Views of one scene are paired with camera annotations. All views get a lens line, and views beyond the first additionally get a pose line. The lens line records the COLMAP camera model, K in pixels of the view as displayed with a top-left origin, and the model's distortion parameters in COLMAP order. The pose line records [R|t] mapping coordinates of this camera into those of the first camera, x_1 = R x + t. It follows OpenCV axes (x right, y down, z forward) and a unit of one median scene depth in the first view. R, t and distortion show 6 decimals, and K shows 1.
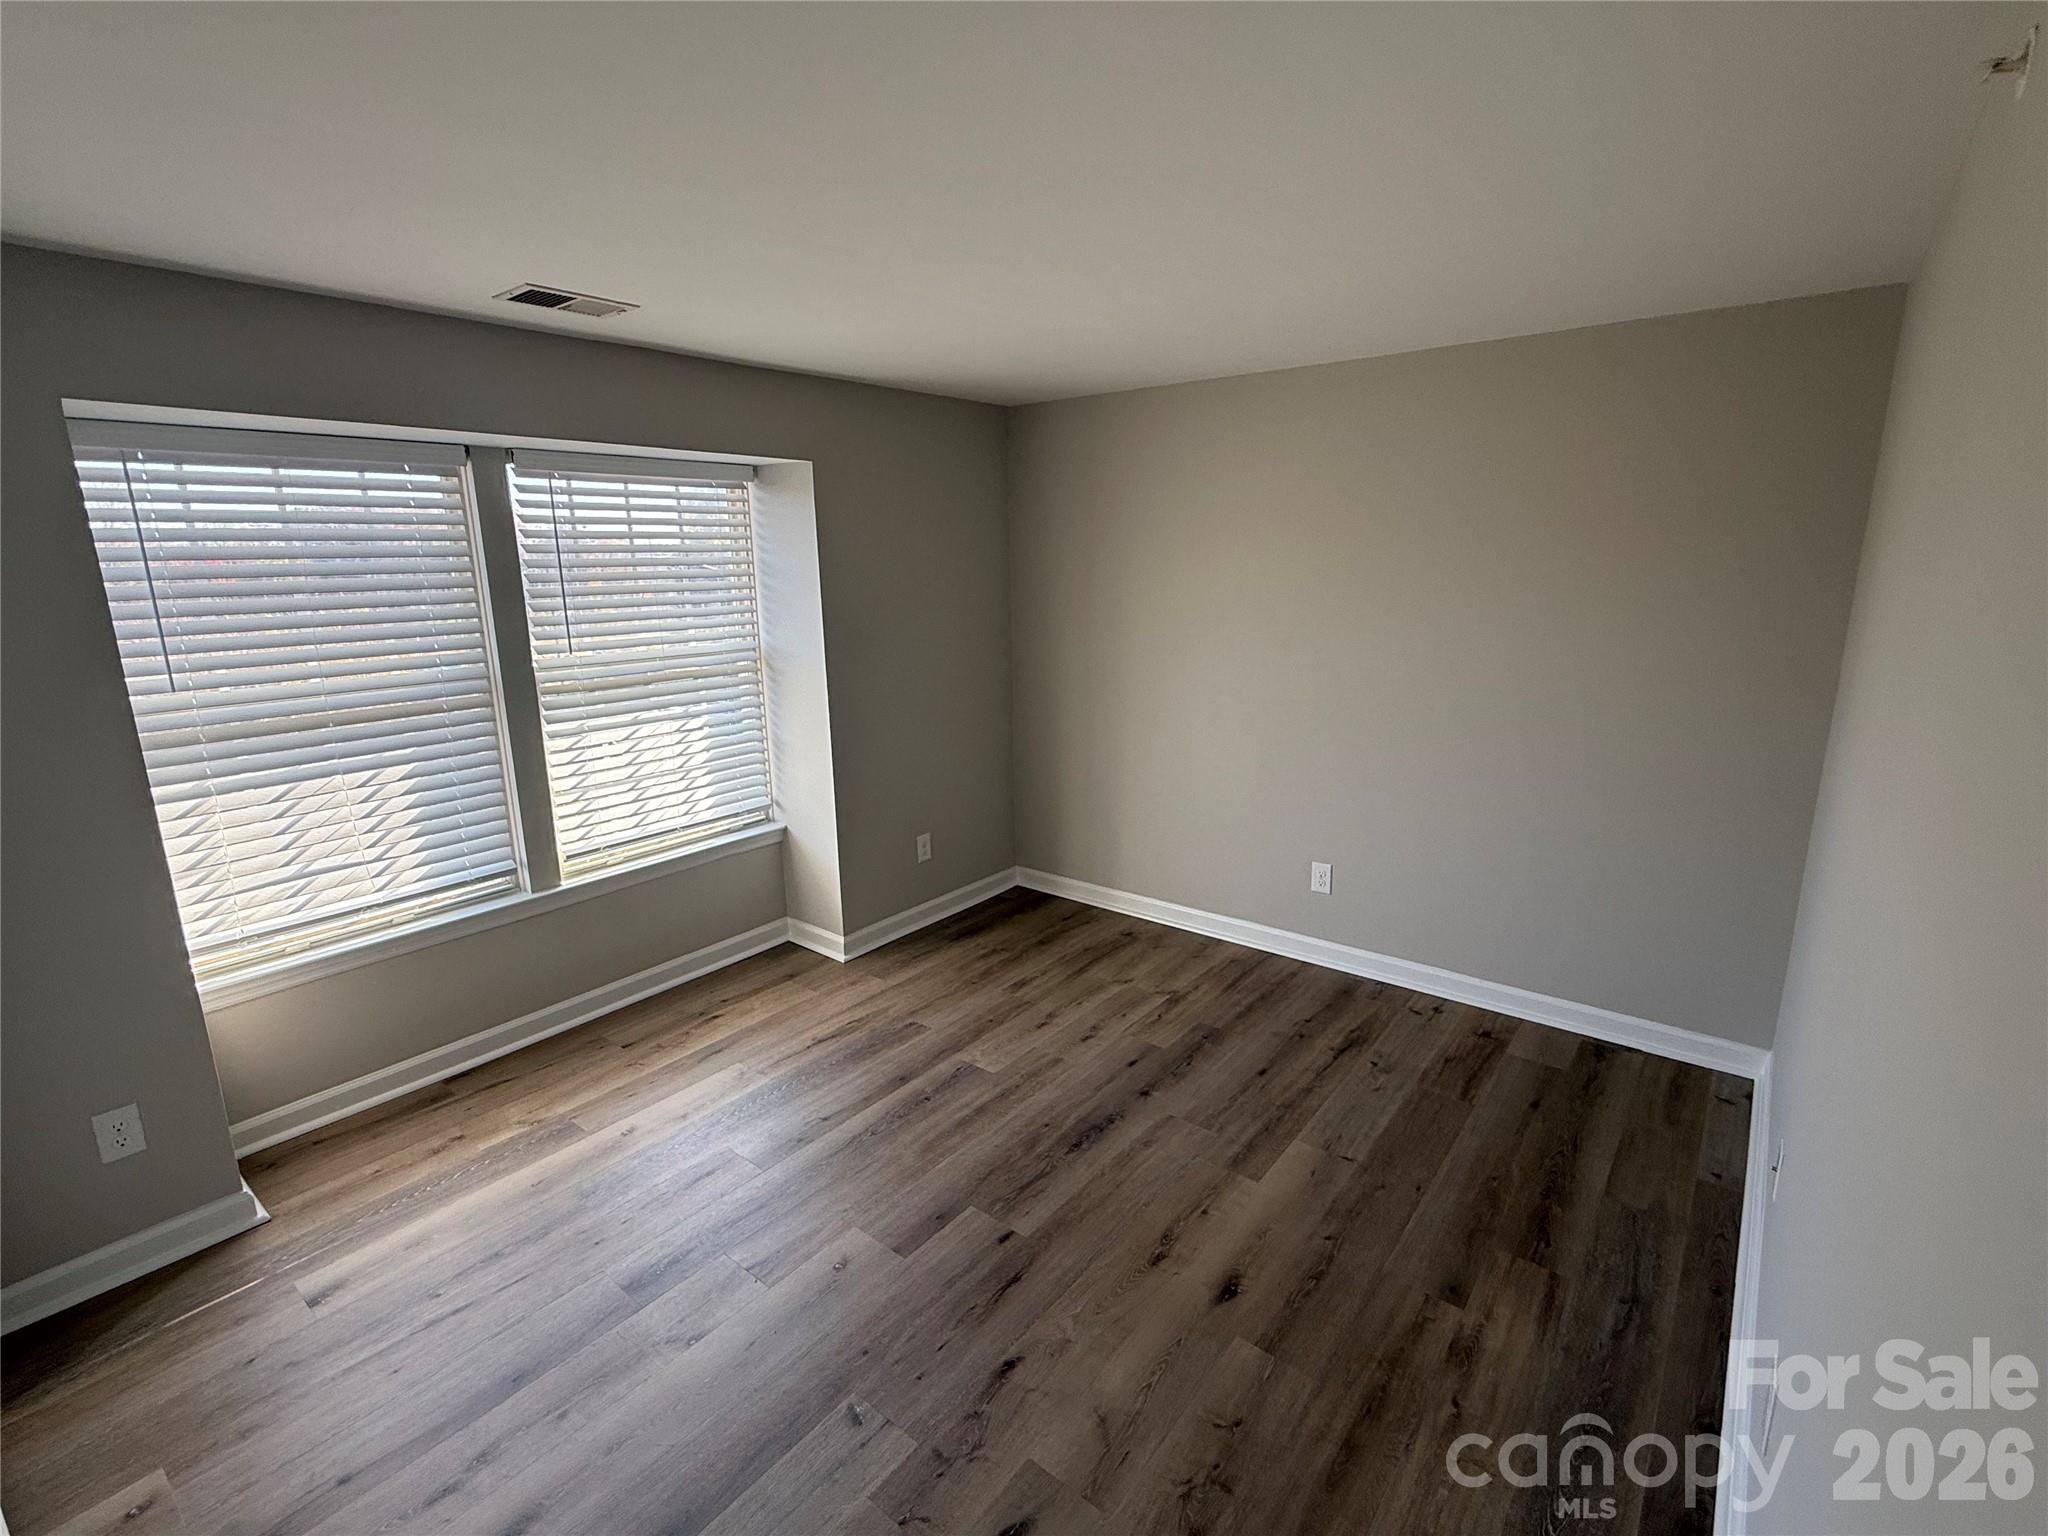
lens RADIAL K [[943.6, 0, 1024.0], [0, 943.6, 768.0], [0, 0, 1]] dist [0.003804, 0.000655]
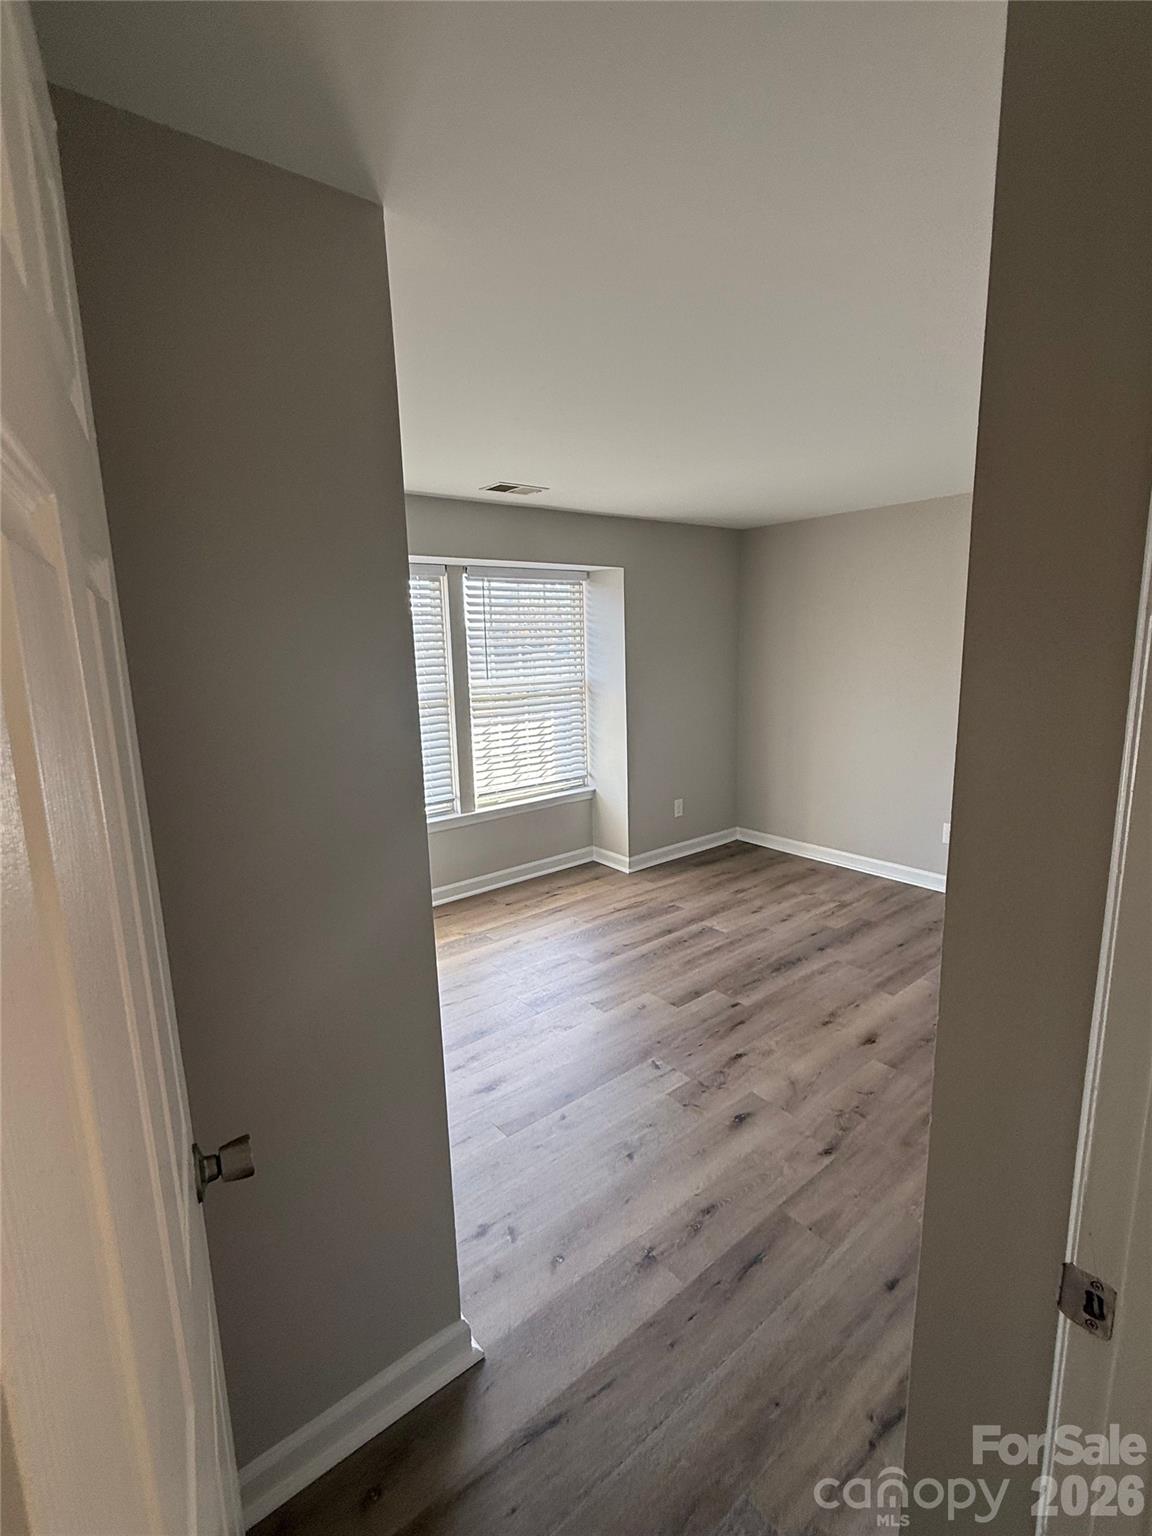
lens RADIAL K [[707.7, 0, 576.0], [0, 707.7, 768.0], [0, 0, 1]] dist [0.003804, 0.000655]
pose [[0.976266, 0.029363, -0.214577, -0.027937], [-0.037099, 0.998795, -0.032115, 0.082211], [0.213375, 0.039313, 0.976179, -0.256267]]
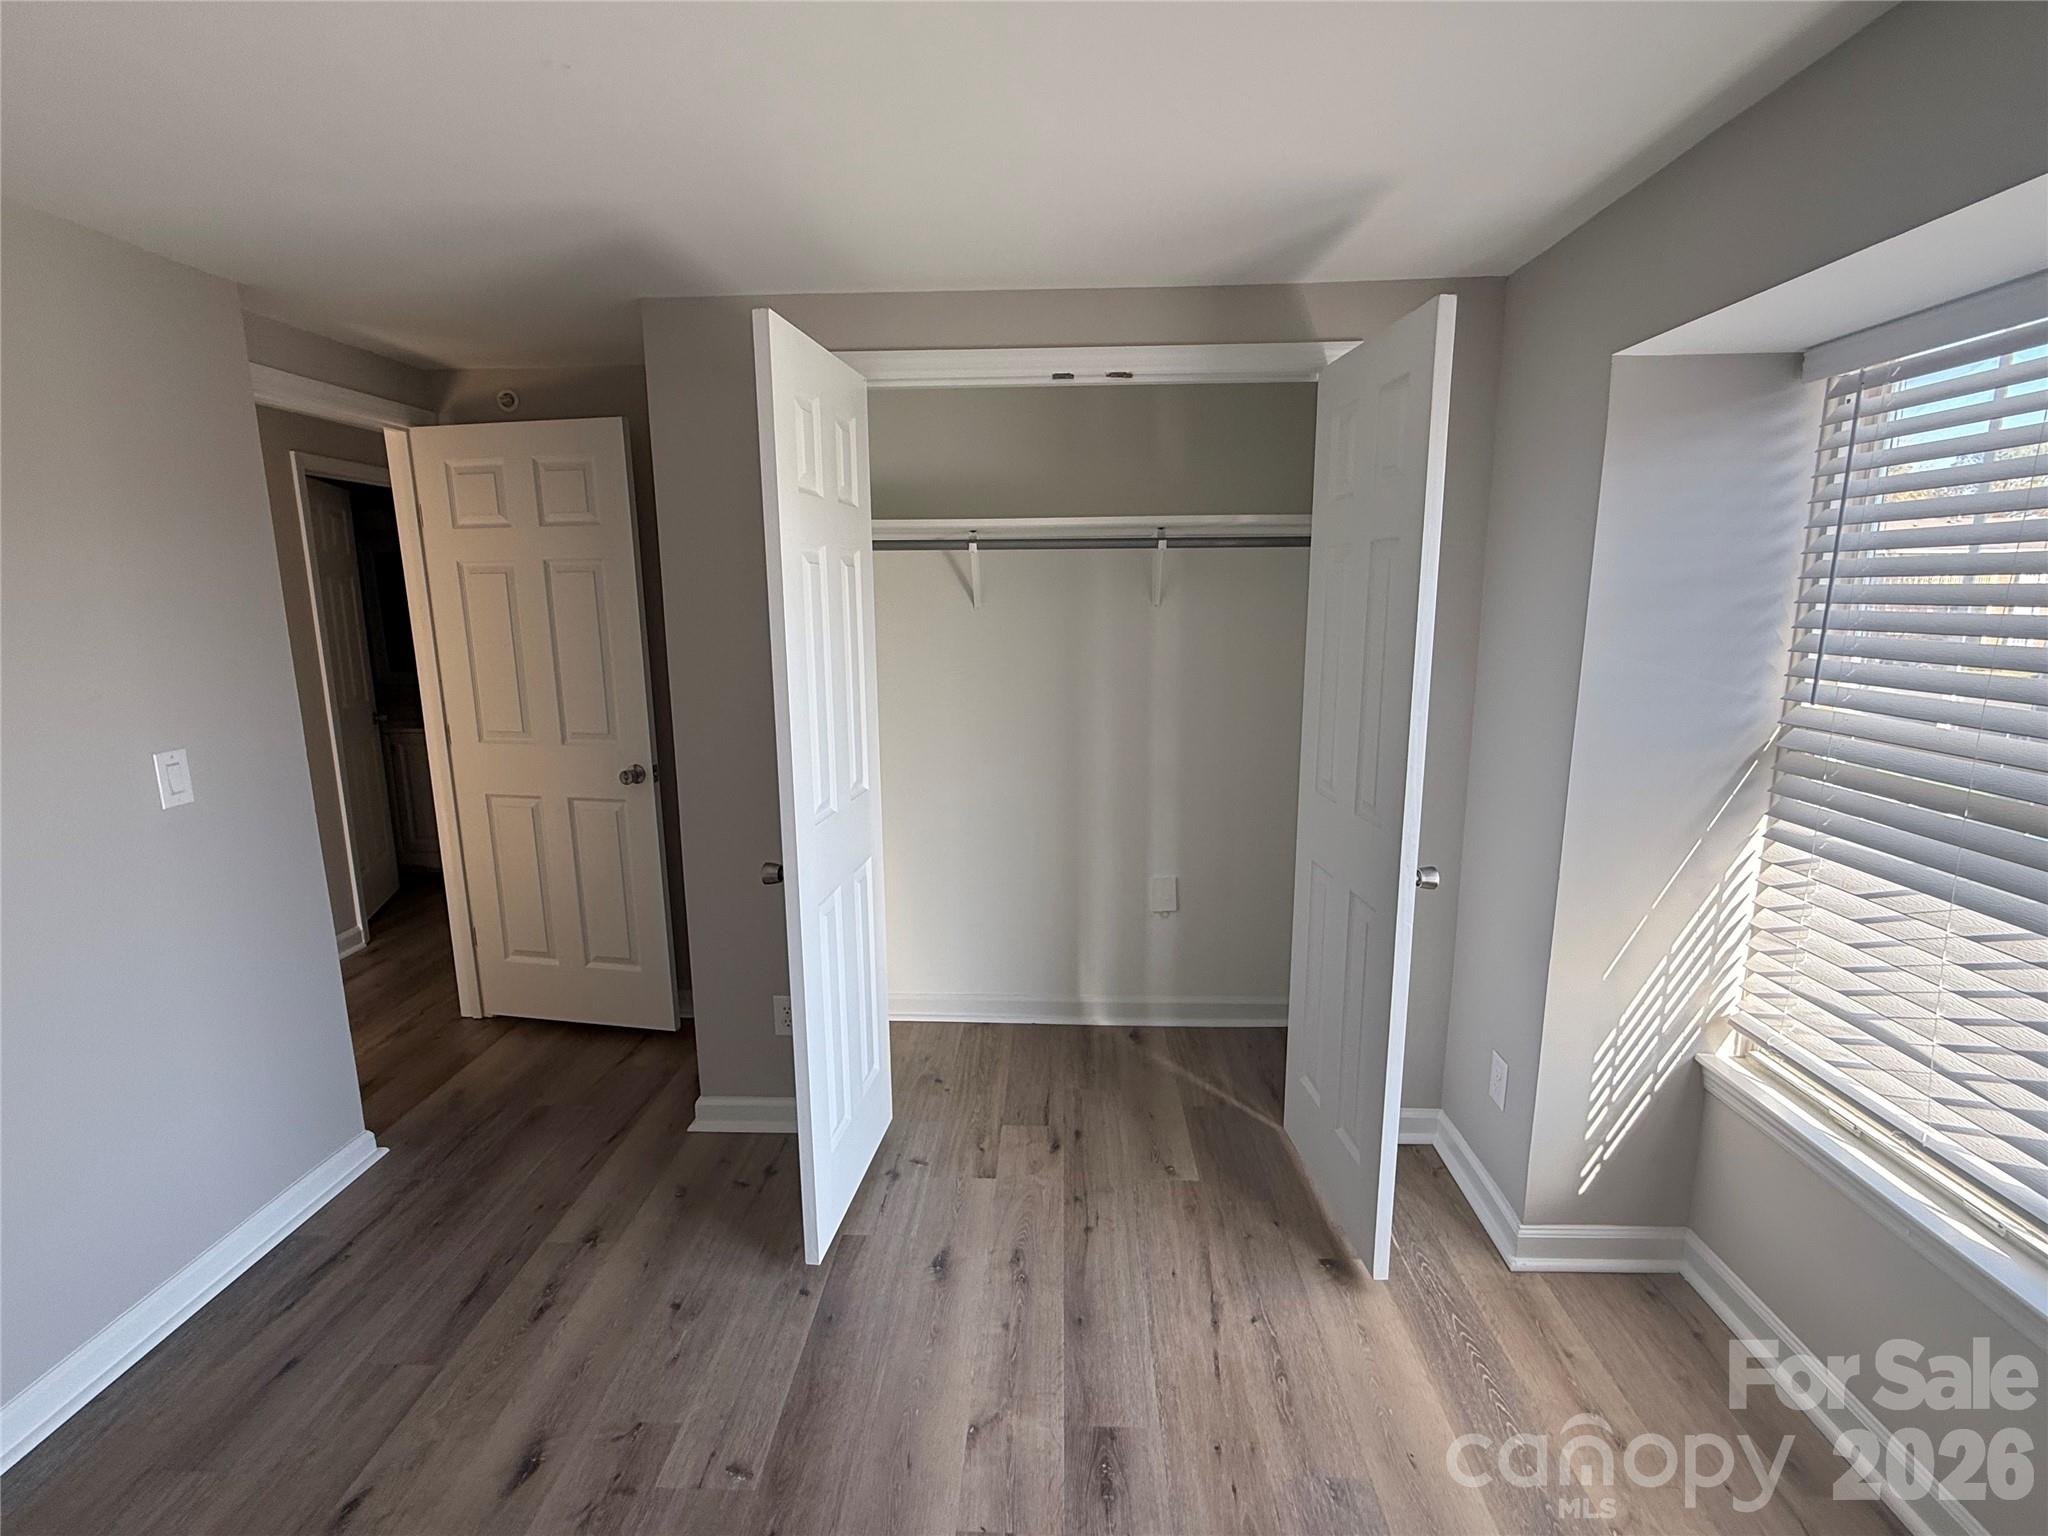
lens RADIAL K [[943.6, 0, 1024.0], [0, 943.6, 768.0], [0, 0, 1]] dist [0.003804, 0.000655]
pose [[-0.806182, 0.134421, -0.576195, 0.020506], [-0.110990, 0.922204, 0.370434, -0.182035], [0.581164, 0.362589, -0.728545, 0.913732]]
